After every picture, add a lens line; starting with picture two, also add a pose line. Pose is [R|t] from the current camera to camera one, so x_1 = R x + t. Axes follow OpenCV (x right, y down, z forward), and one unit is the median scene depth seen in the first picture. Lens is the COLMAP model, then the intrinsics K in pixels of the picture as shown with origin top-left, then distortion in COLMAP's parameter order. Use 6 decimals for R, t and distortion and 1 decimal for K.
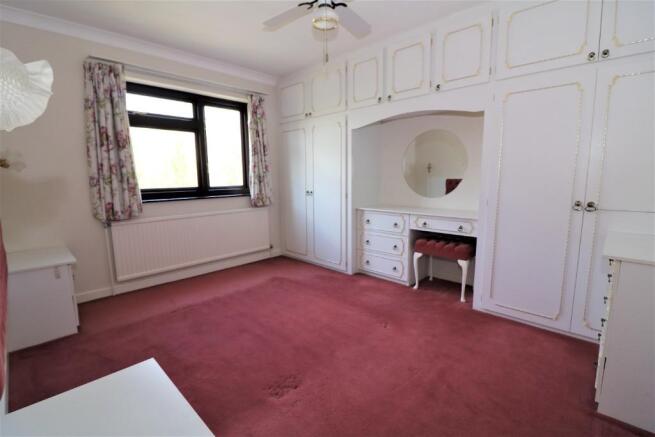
lens RADIAL K [[306.8, 0, 327.5], [0, 306.8, 218.5], [0, 0, 1]] dist [-0.000024, -0.015062]
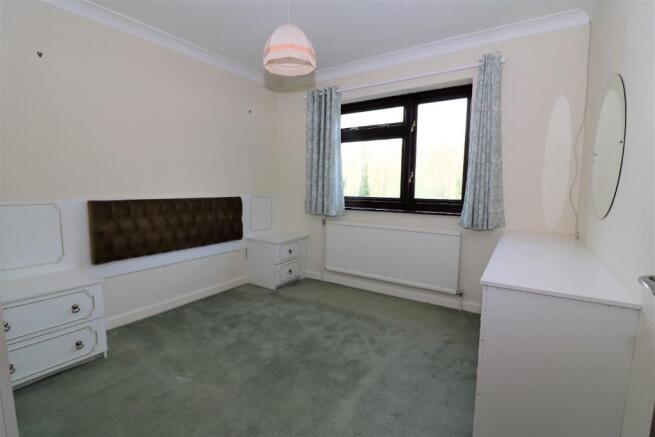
lens RADIAL K [[306.8, 0, 327.5], [0, 306.8, 218.5], [0, 0, 1]] dist [-0.000024, -0.015062]
pose [[0.192105, 0.100560, -0.976209, 0.433940], [-0.155781, 0.985249, 0.070836, -0.076567], [0.968931, 0.138467, 0.204936, 0.641879]]
